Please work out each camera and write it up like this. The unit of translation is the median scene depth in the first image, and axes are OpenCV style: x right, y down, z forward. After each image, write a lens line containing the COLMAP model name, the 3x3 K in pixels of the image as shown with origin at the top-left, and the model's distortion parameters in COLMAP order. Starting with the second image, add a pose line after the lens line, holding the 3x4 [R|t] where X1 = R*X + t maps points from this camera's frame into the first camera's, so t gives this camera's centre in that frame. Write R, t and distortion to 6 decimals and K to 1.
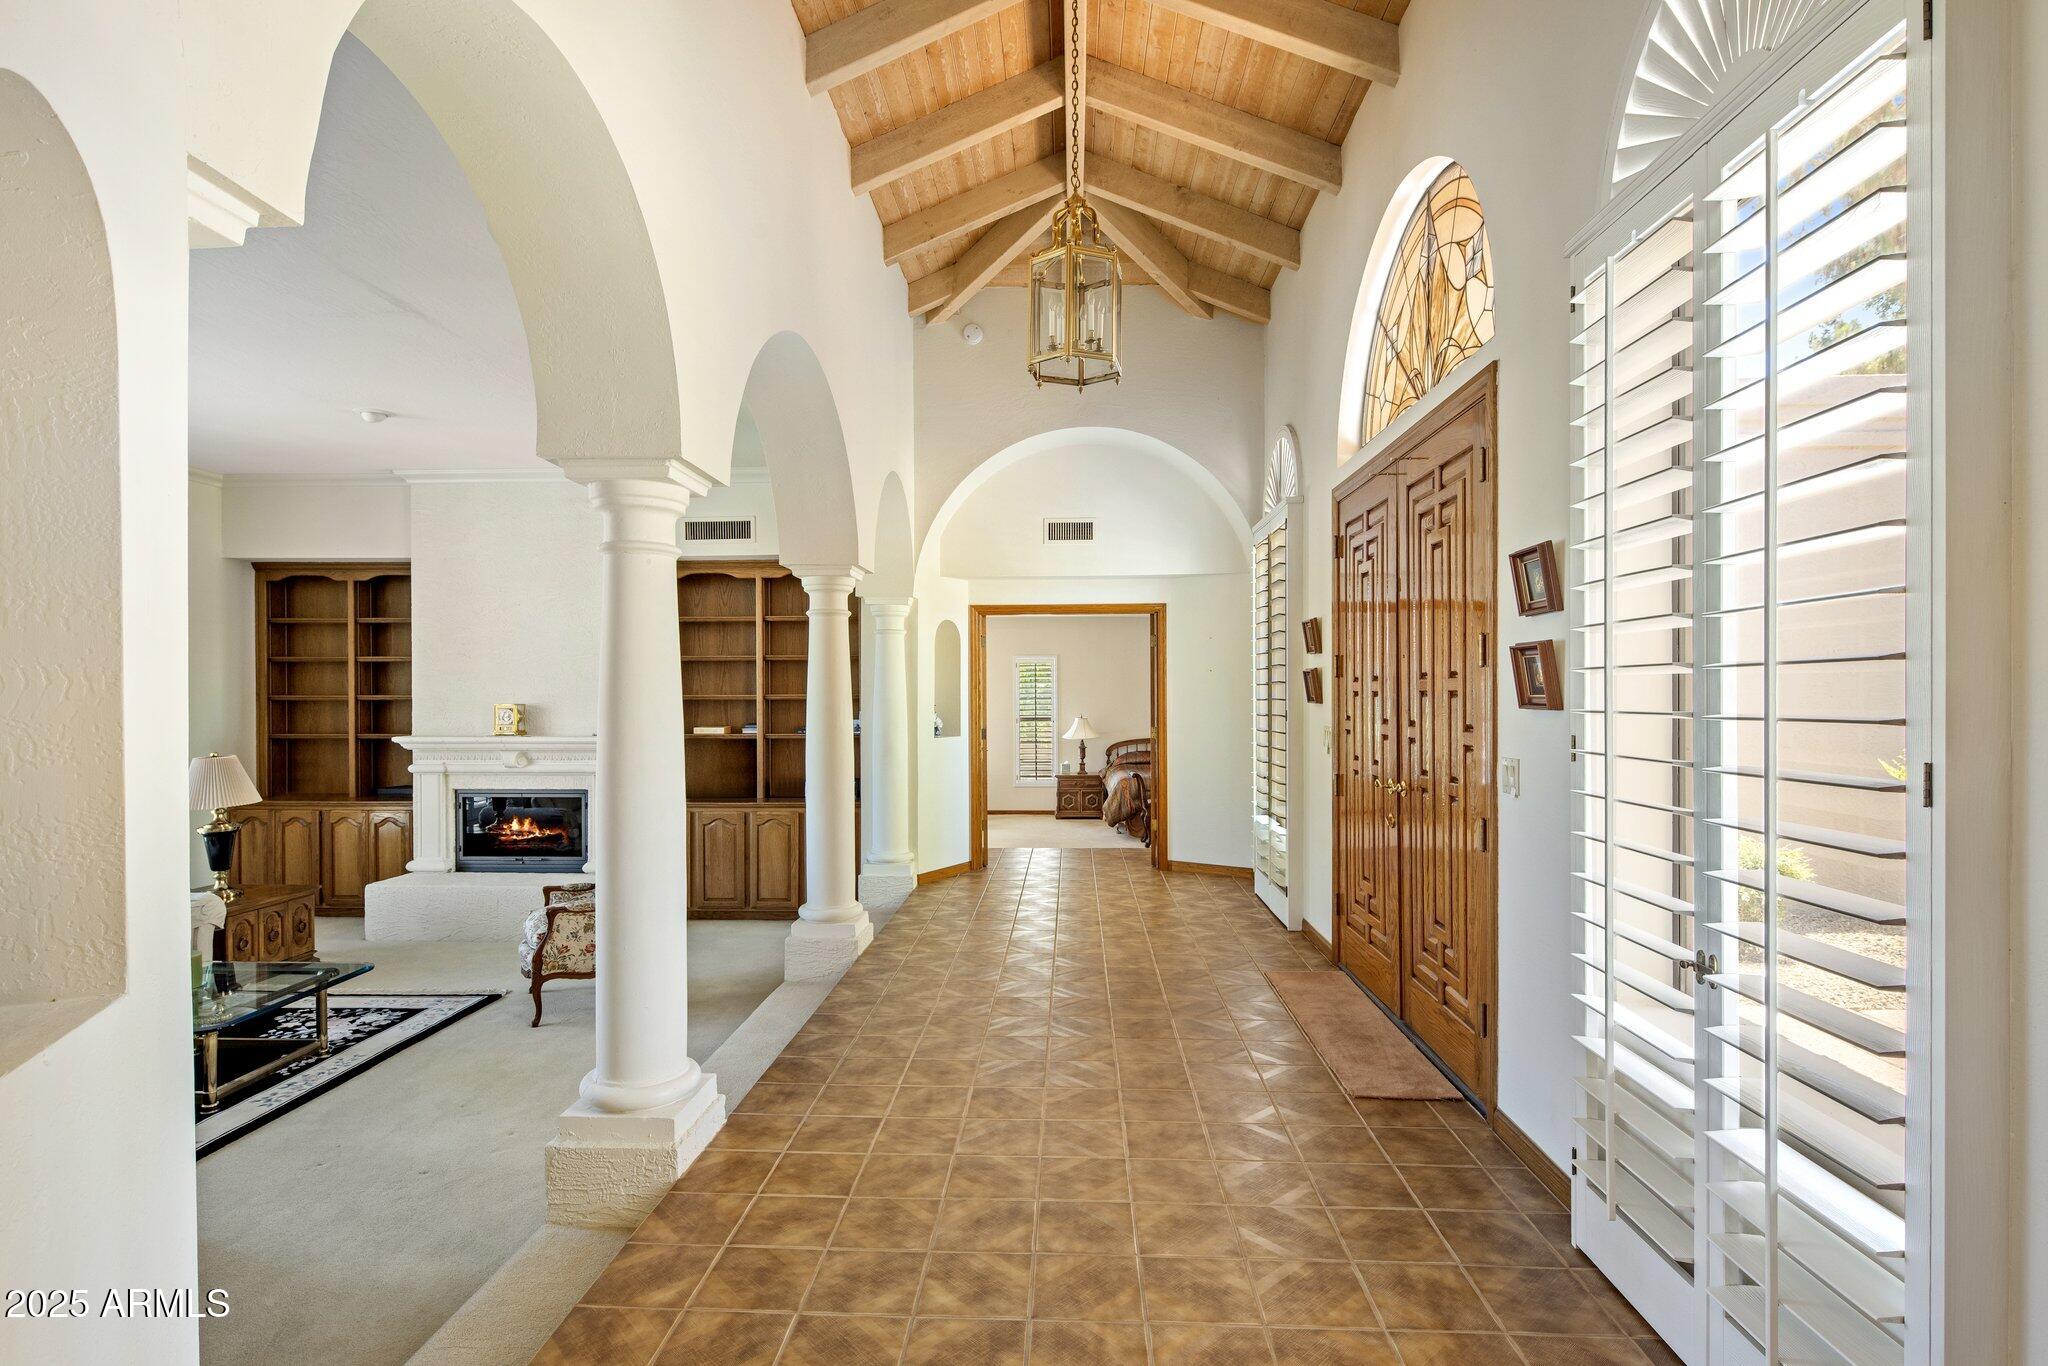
lens RADIAL K [[990.6, 0, 1027.1], [0, 990.6, 711.3], [0, 0, 1]] dist [0.000547, -0.000085]
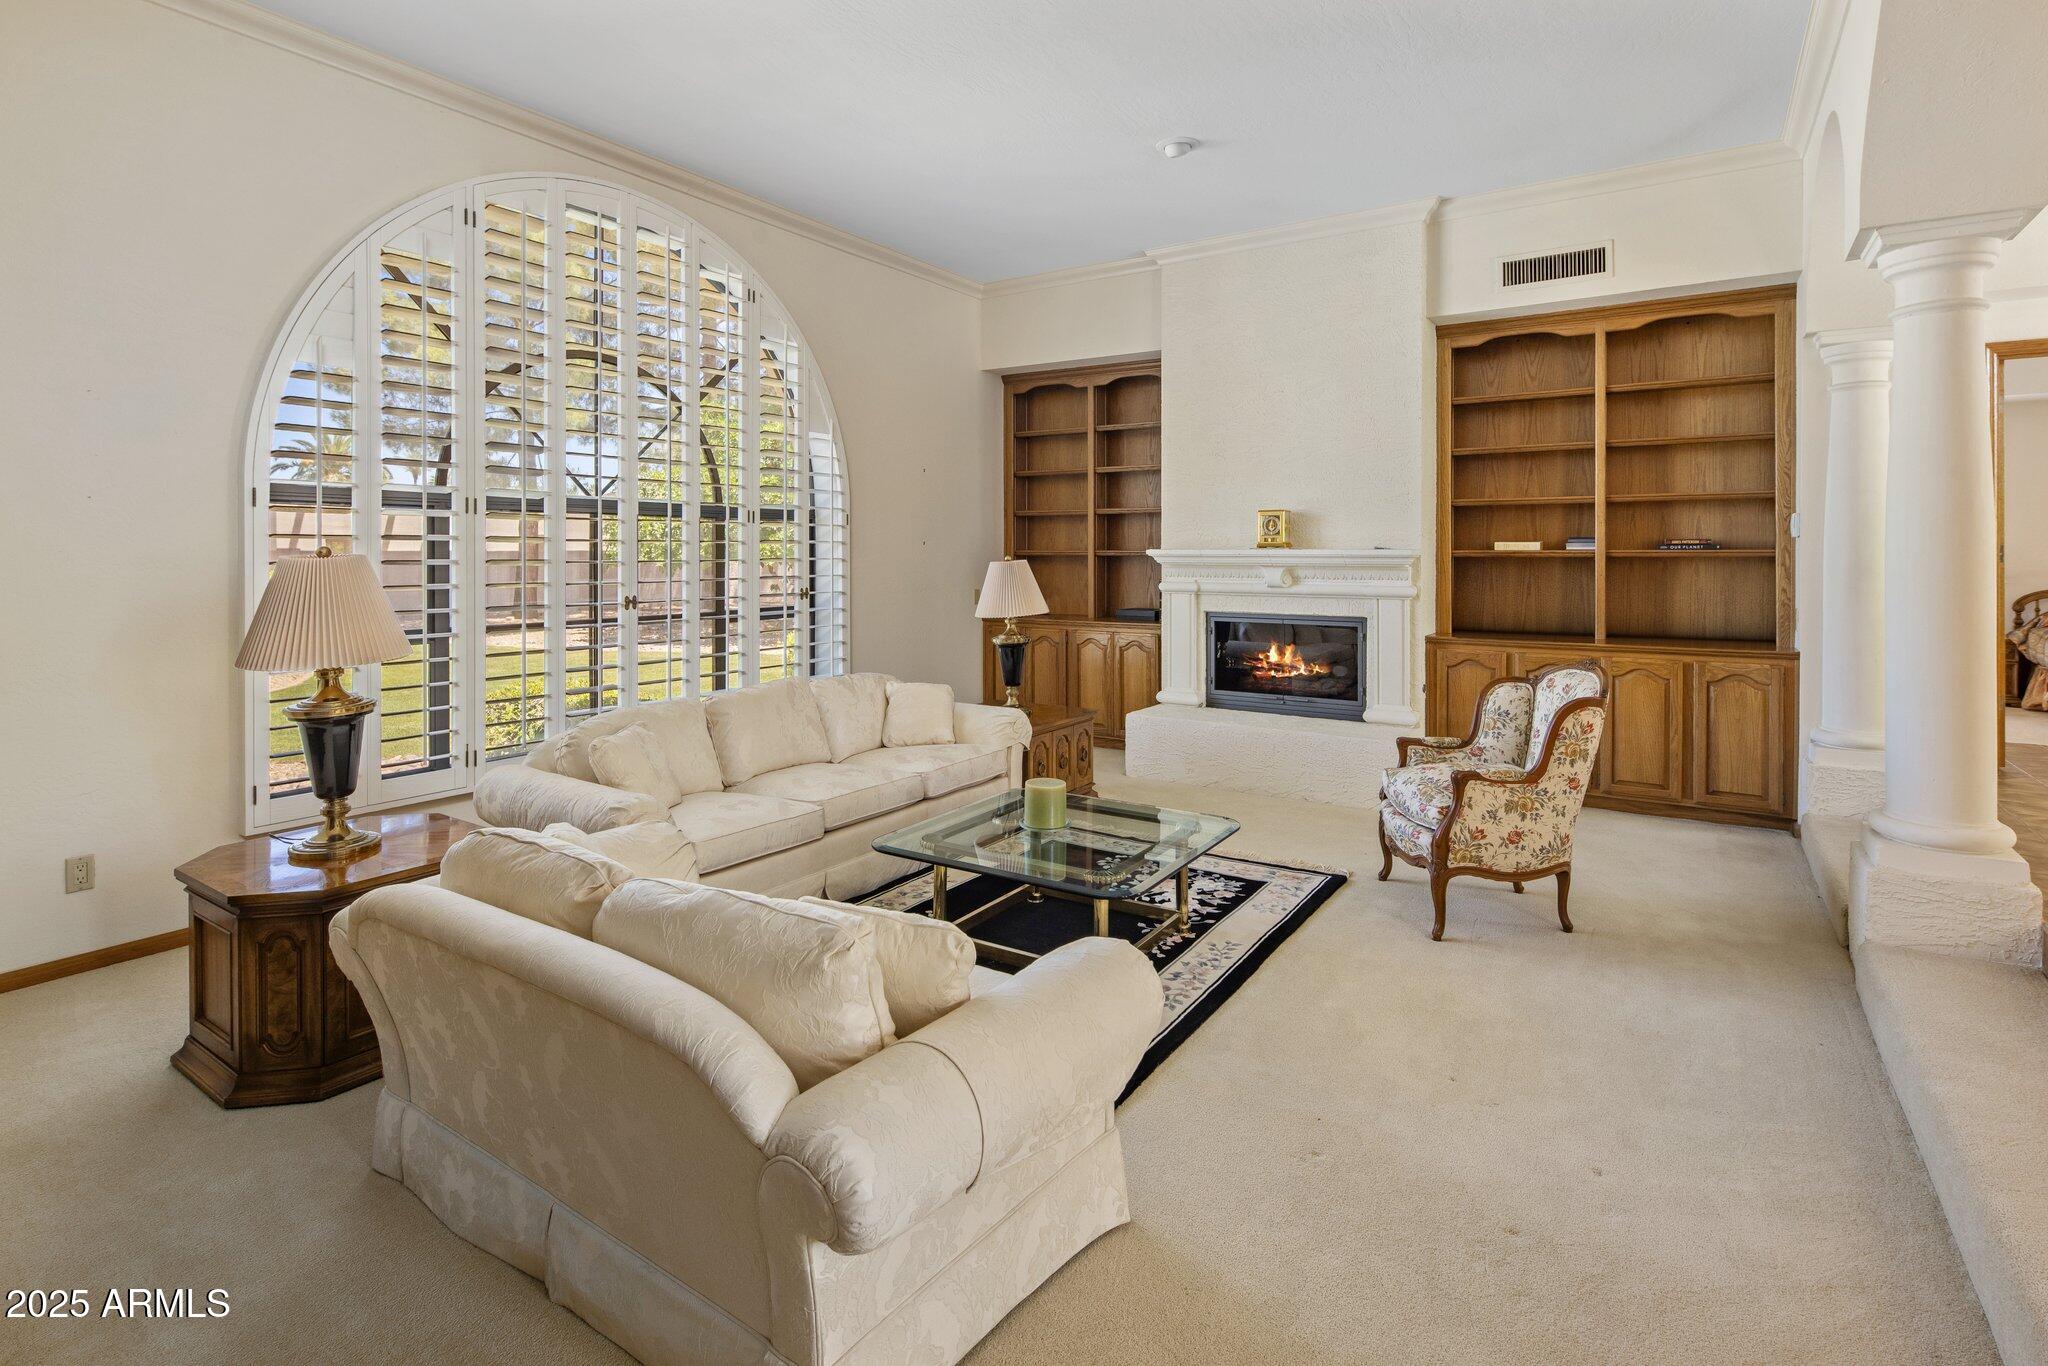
lens RADIAL K [[1001.8, 0, 1027.4], [0, 1001.8, 579.2], [0, 0, 1]] dist [0.012293, -0.000013]
pose [[0.858898, 0.015551, -0.511911, -0.265710], [-0.009854, 0.999856, 0.013841, 0.040002], [0.512052, -0.006844, 0.858927, 0.170458]]
